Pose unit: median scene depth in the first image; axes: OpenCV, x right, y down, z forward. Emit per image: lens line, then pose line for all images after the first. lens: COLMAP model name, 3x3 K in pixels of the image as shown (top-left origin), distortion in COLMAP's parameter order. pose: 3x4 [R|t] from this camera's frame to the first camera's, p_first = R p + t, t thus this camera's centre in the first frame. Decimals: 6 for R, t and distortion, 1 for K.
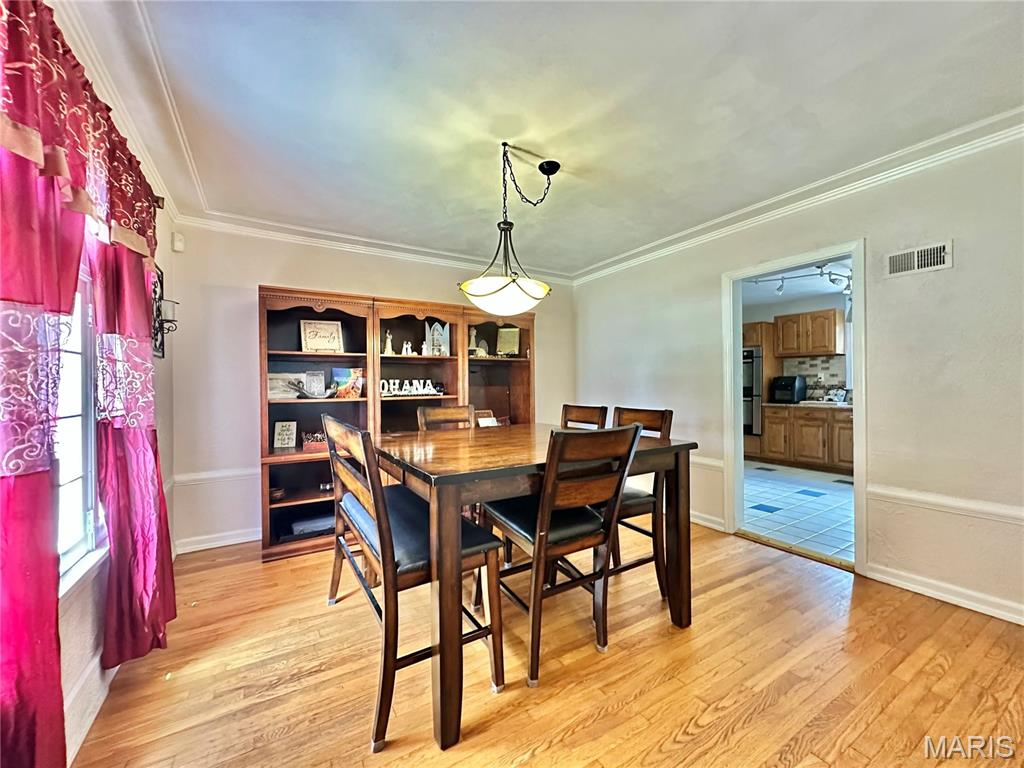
lens RADIAL K [[407.9, 0, 512.6], [0, 407.9, 384.4], [0, 0, 1]] dist [-0.001640, 0.000584]
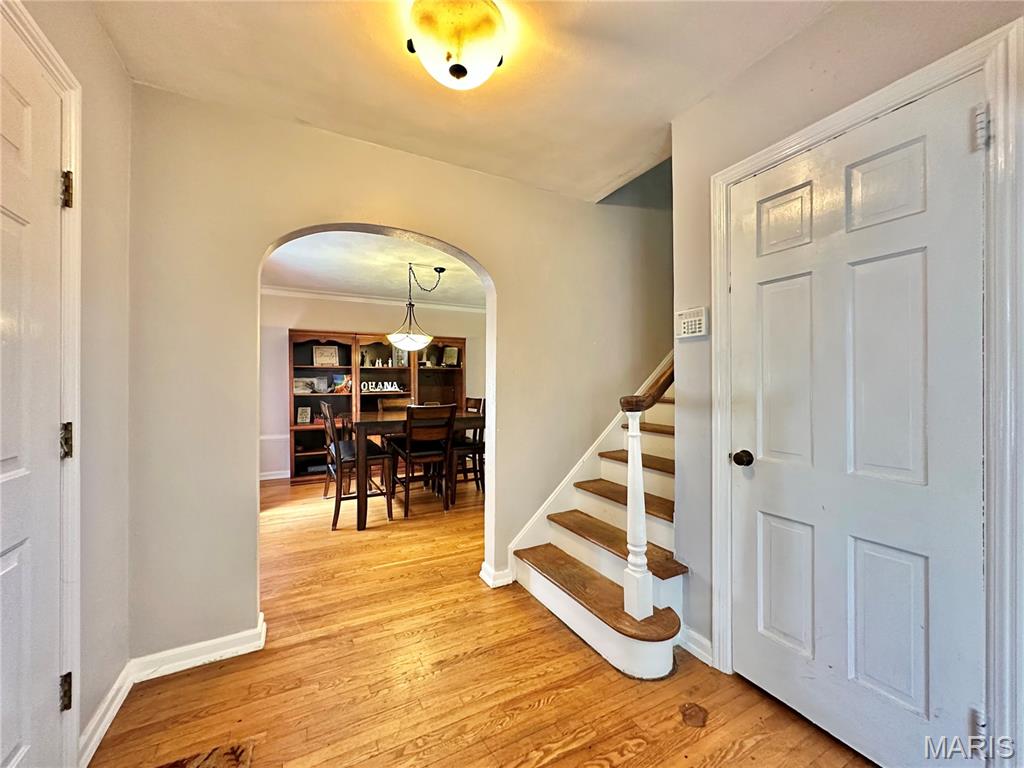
lens RADIAL K [[407.9, 0, 512.6], [0, 407.9, 384.4], [0, 0, 1]] dist [-0.001640, 0.000584]
pose [[0.998342, 0.003003, -0.057477, 0.392499], [-0.002860, 0.999993, 0.002577, -0.008245], [0.057484, -0.002409, 0.998344, -0.620630]]
